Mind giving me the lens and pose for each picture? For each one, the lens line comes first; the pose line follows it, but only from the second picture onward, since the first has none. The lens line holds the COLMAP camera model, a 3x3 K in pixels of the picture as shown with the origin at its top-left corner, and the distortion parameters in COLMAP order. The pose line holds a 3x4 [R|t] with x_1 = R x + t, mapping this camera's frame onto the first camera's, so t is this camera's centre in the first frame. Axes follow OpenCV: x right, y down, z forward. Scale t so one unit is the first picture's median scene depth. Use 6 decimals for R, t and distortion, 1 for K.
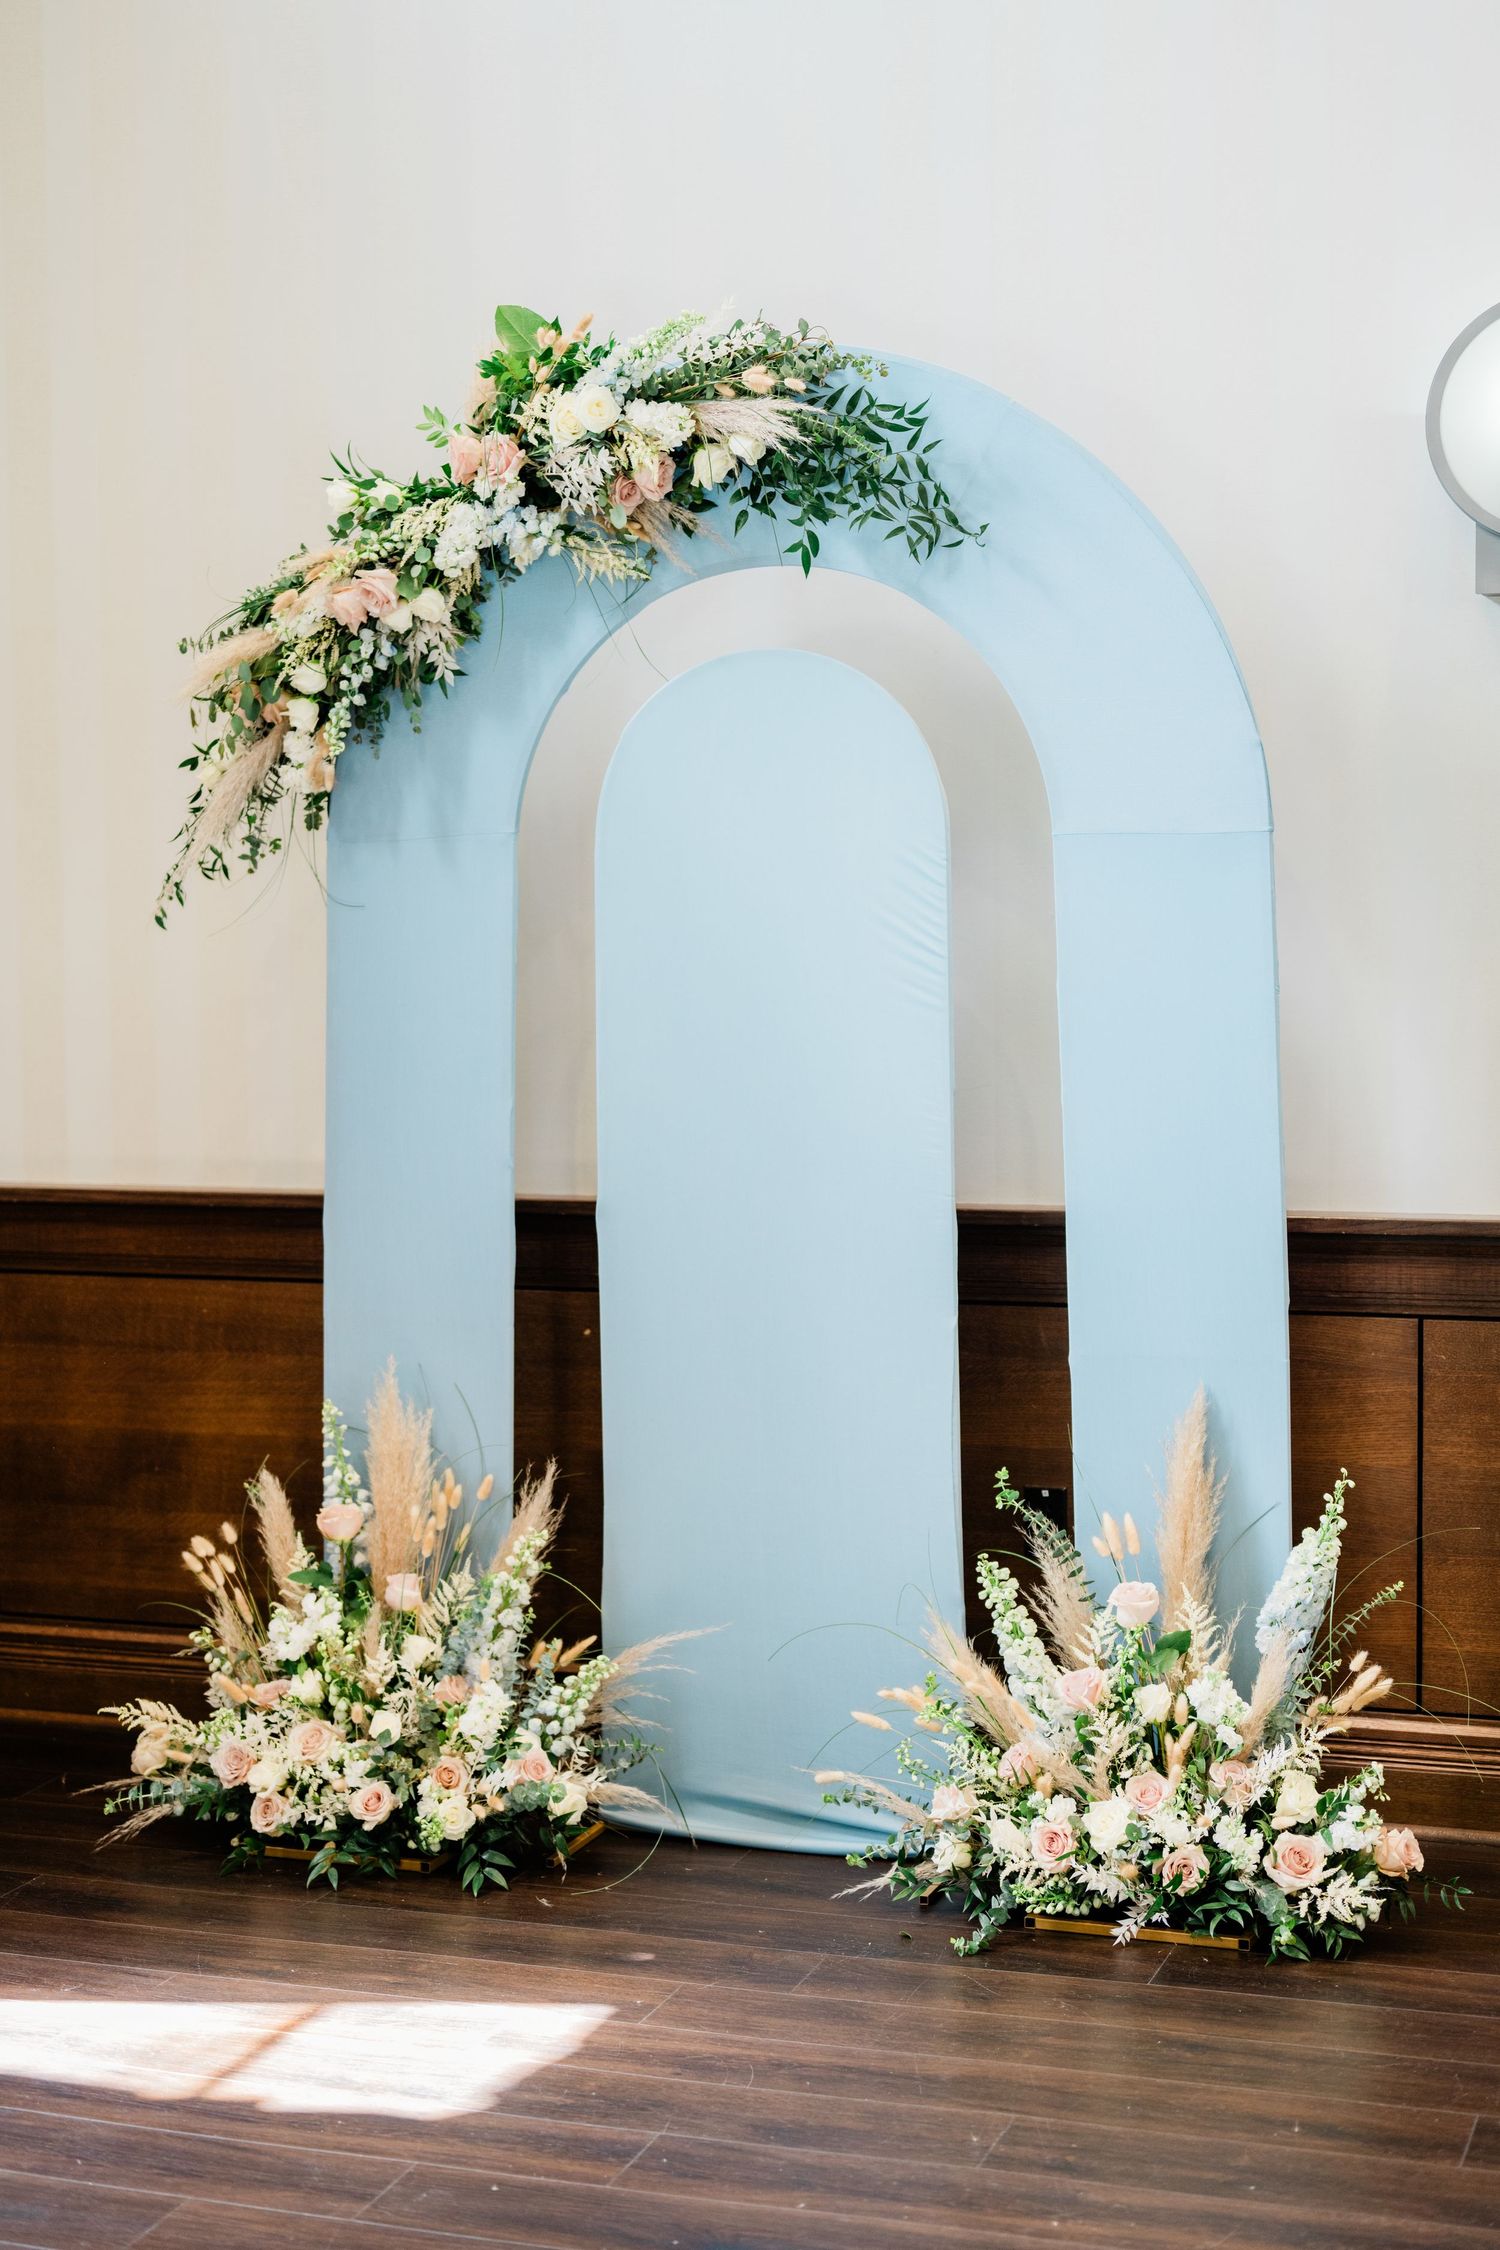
lens RADIAL K [[3131.6, 0, 736.1], [0, 3131.6, 1148.9], [0, 0, 1]] dist [0.076367, 0.000000]
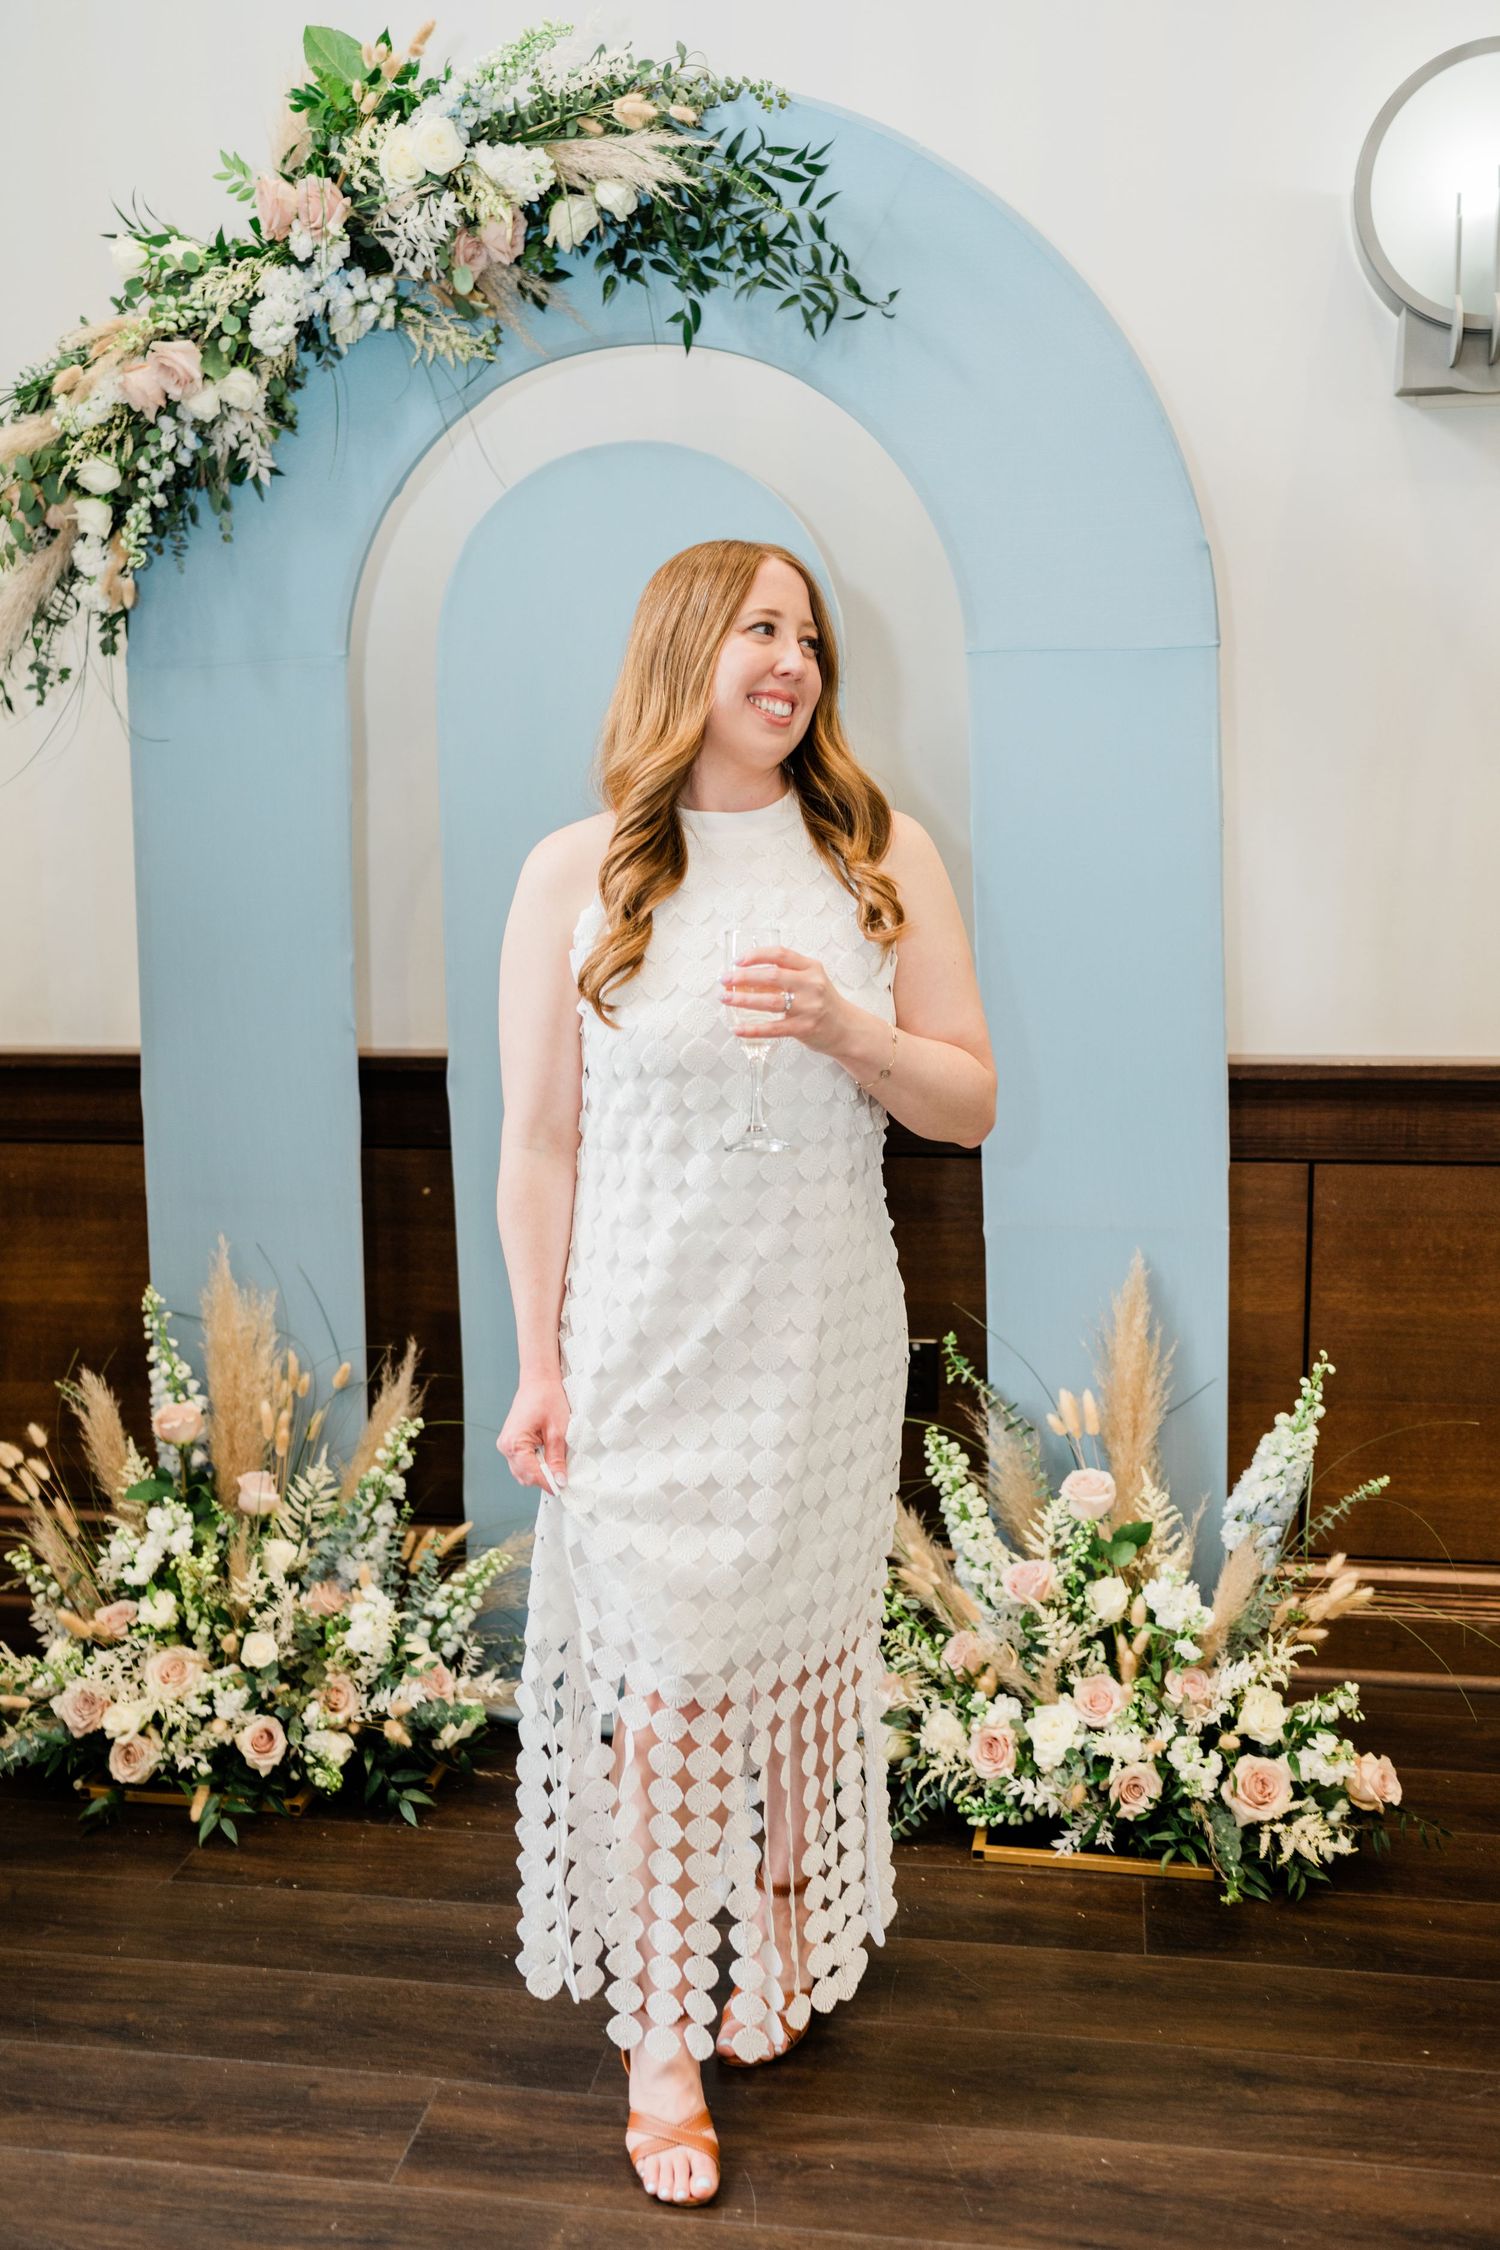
lens RADIAL K [[2286.1, 0, 744.4], [0, 2286.1, 1142.3], [0, 0, 1]] dist [0.041029, 0.000000]
pose [[0.987247, -0.034637, 0.155382, -0.066185], [0.020497, 0.995576, 0.091702, -0.021321], [-0.157871, -0.087347, 0.983589, 0.336432]]
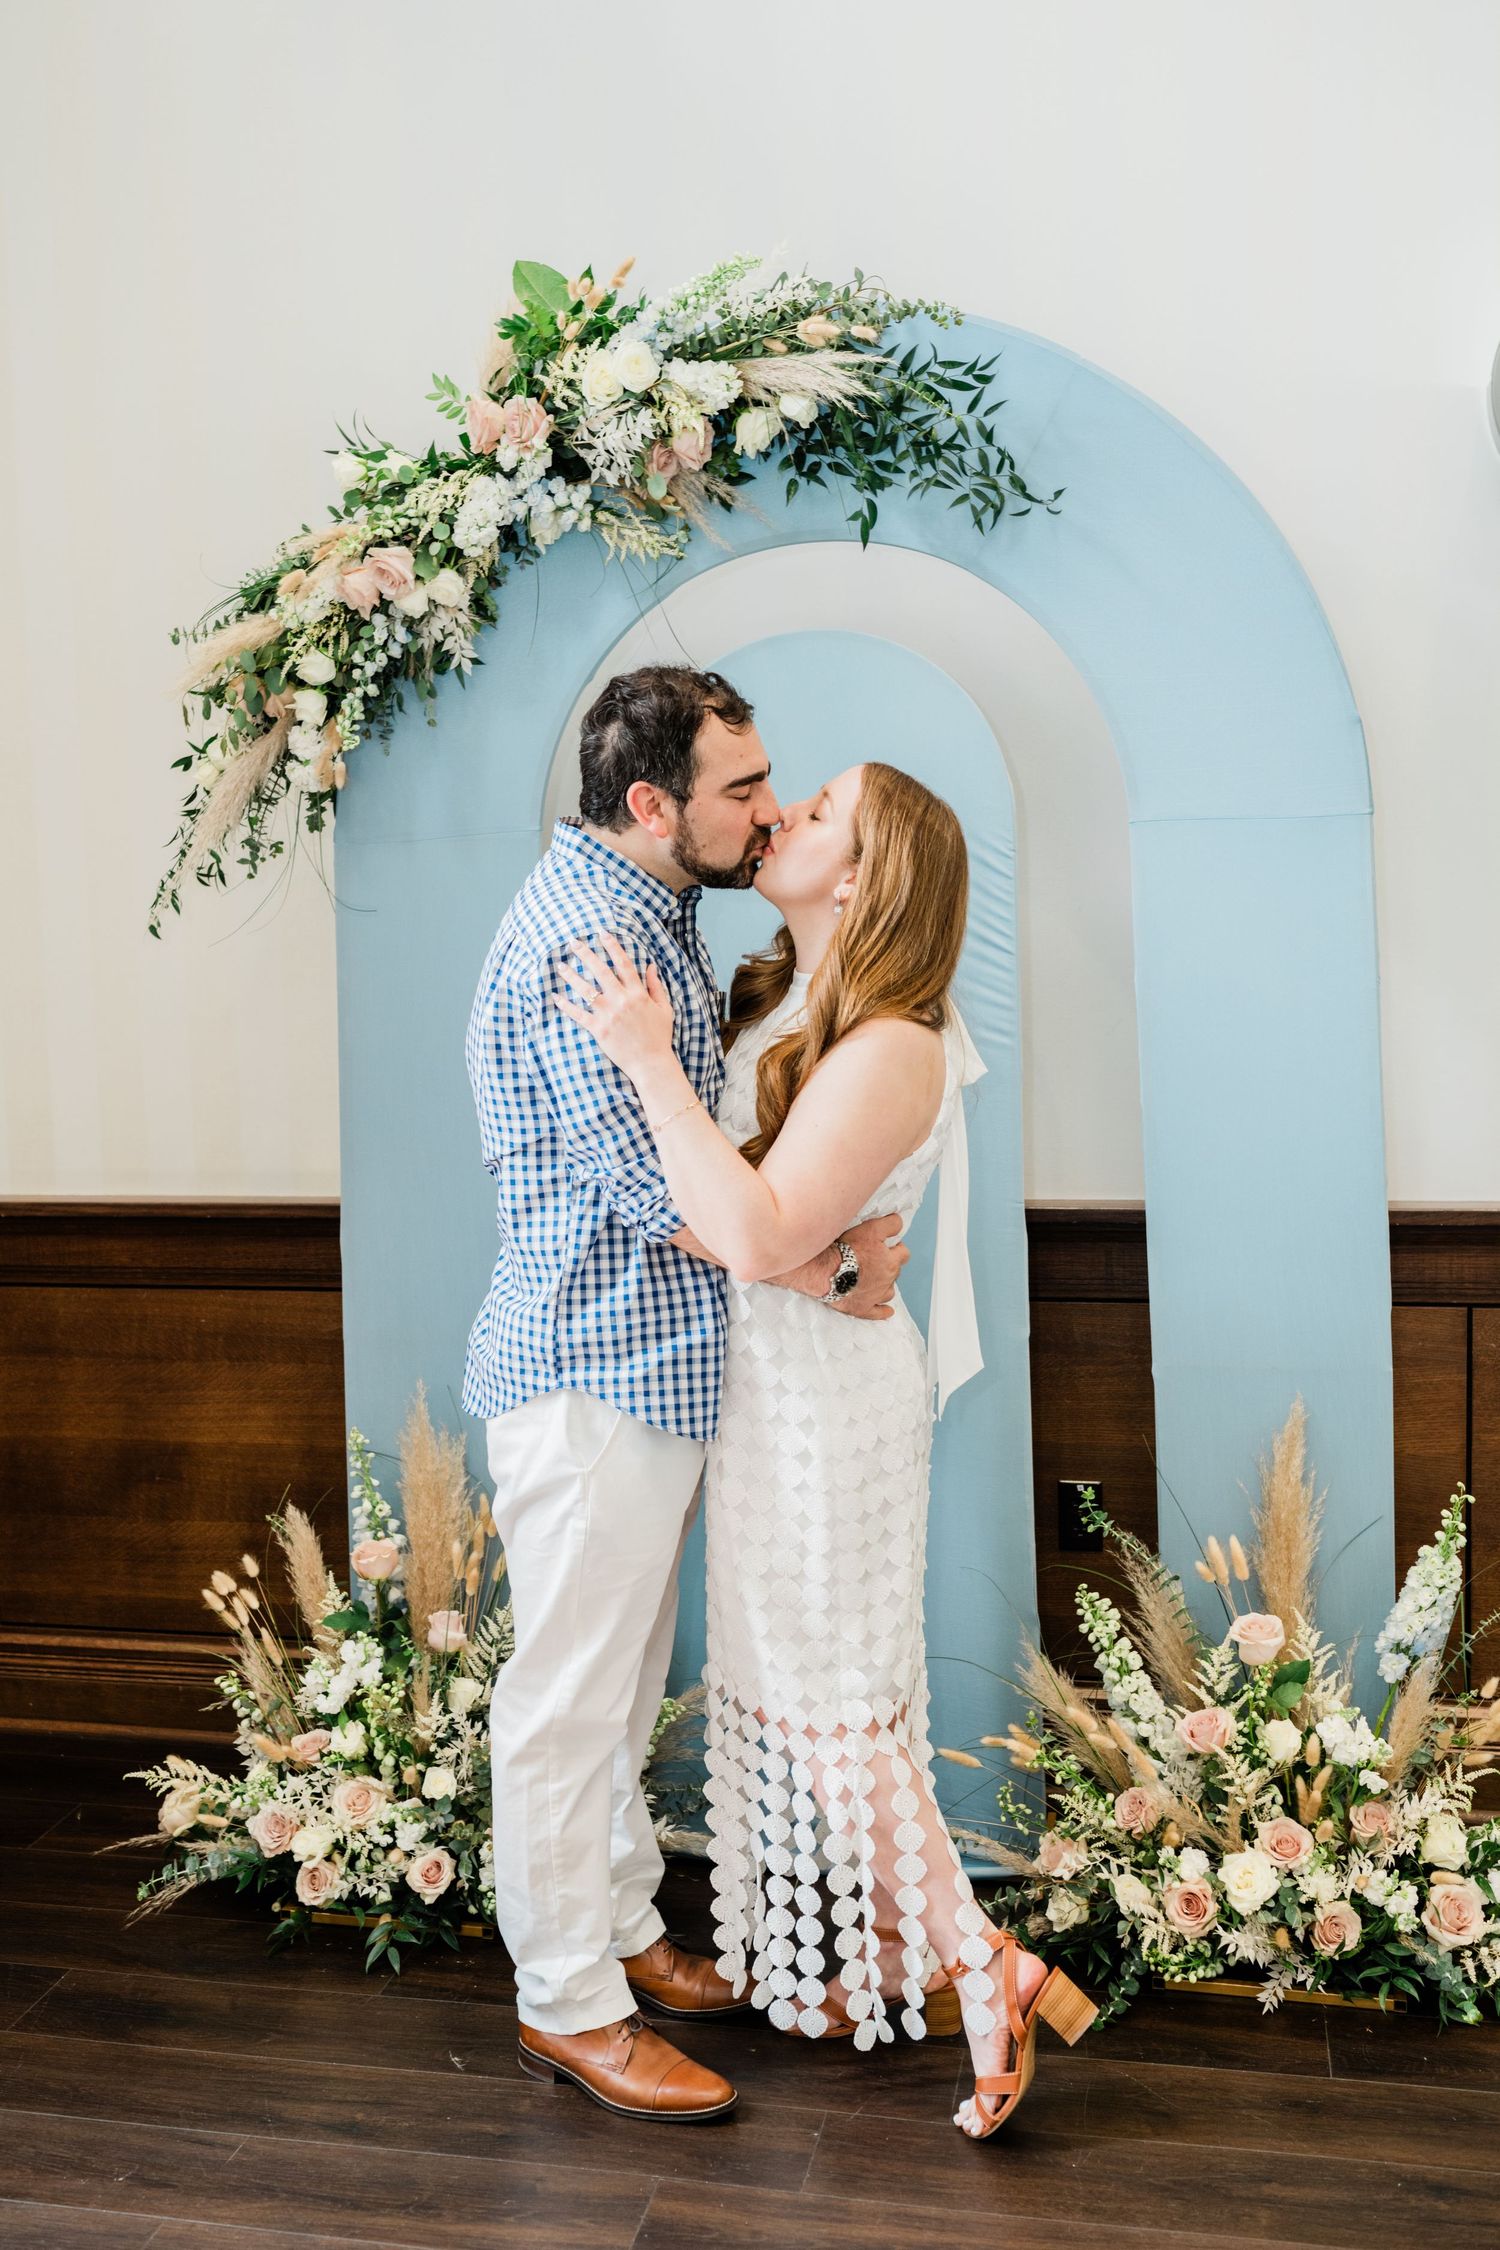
lens RADIAL K [[2286.1, 0, 757.9], [0, 2286.1, 1144.0], [0, 0, 1]] dist [0.041029, 0.000000]
pose [[0.993894, -0.028090, 0.106702, -0.083571], [0.025414, 0.999330, 0.026349, -0.022966], [-0.107370, -0.023476, 0.993942, 0.307748]]
